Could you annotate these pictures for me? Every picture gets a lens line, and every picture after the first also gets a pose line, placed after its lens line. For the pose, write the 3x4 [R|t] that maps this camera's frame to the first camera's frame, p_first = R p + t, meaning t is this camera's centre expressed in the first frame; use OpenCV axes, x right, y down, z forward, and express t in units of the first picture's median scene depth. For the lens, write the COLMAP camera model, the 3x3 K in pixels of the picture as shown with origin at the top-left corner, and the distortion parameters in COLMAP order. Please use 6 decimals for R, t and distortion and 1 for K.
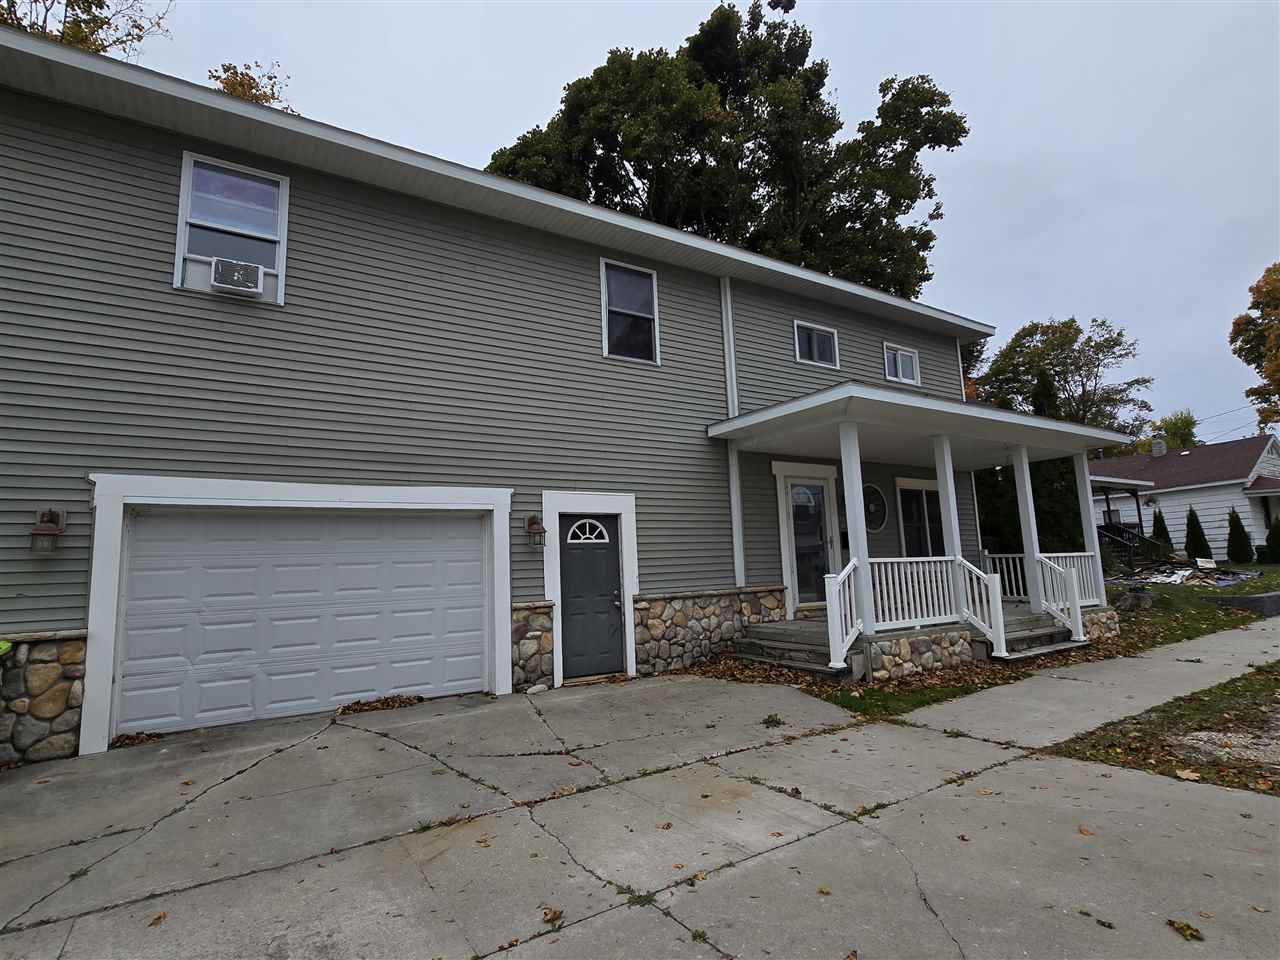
lens RADIAL K [[655.6, 0, 642.2], [0, 655.6, 469.9], [0, 0, 1]] dist [-0.003217, -0.000090]
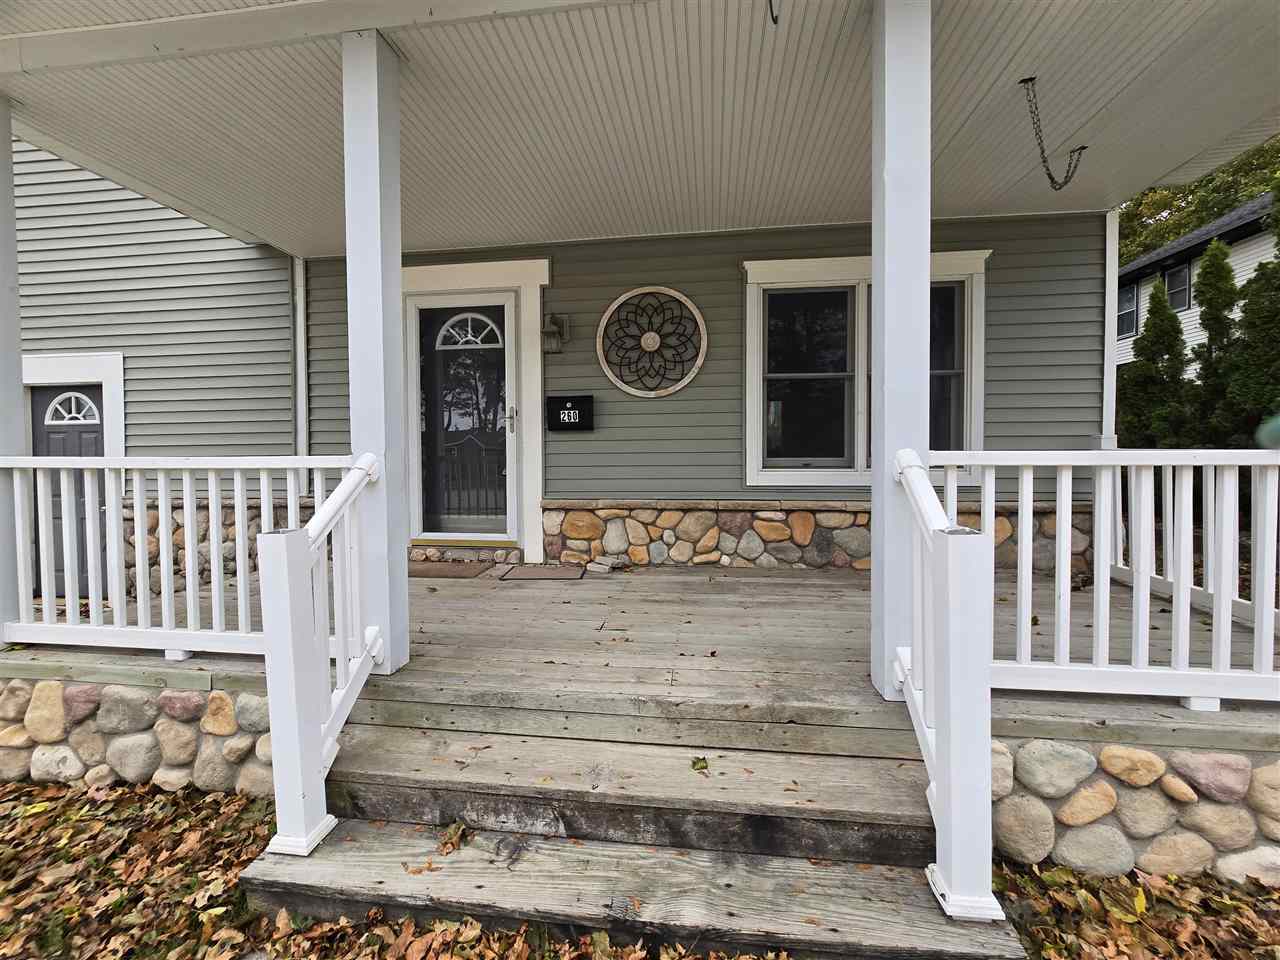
lens RADIAL K [[524.2, 0, 630.0], [0, 524.2, 473.5], [0, 0, 1]] dist [-0.002472, 0.001047]
pose [[0.768078, 0.050894, -0.638331, 0.729531], [0.076245, 0.982477, 0.170074, 0.107065], [0.635802, -0.179300, 0.750738, 0.894200]]
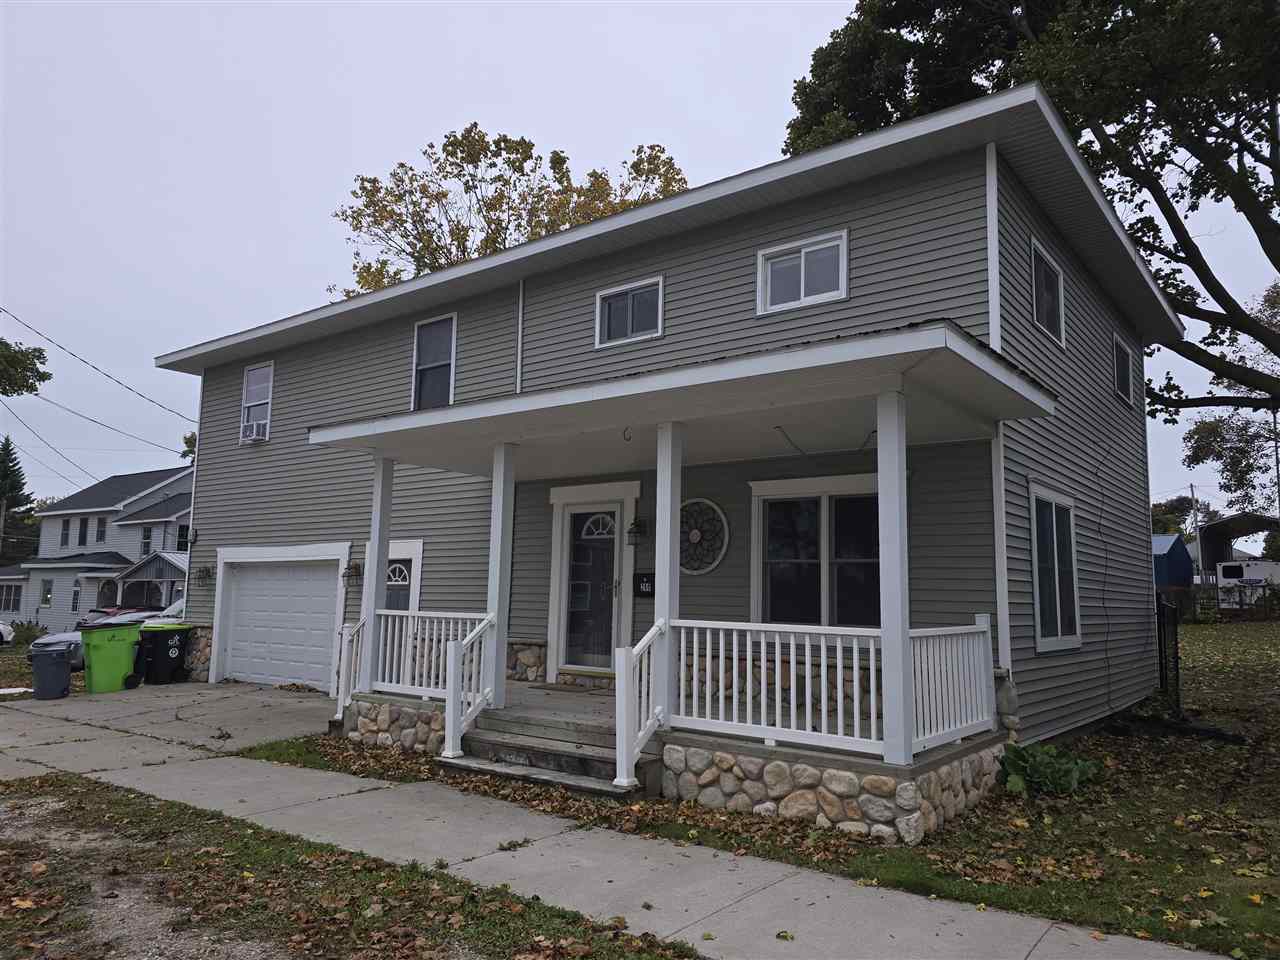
lens RADIAL K [[907.0, 0, 644.5], [0, 907.0, 484.8], [0, 0, 1]] dist [0.082452, -0.074575]
pose [[0.336881, -0.075671, -0.938502, 1.497909], [0.111472, 0.992960, -0.040049, 0.047476], [0.934925, -0.091125, 0.342945, 0.825346]]
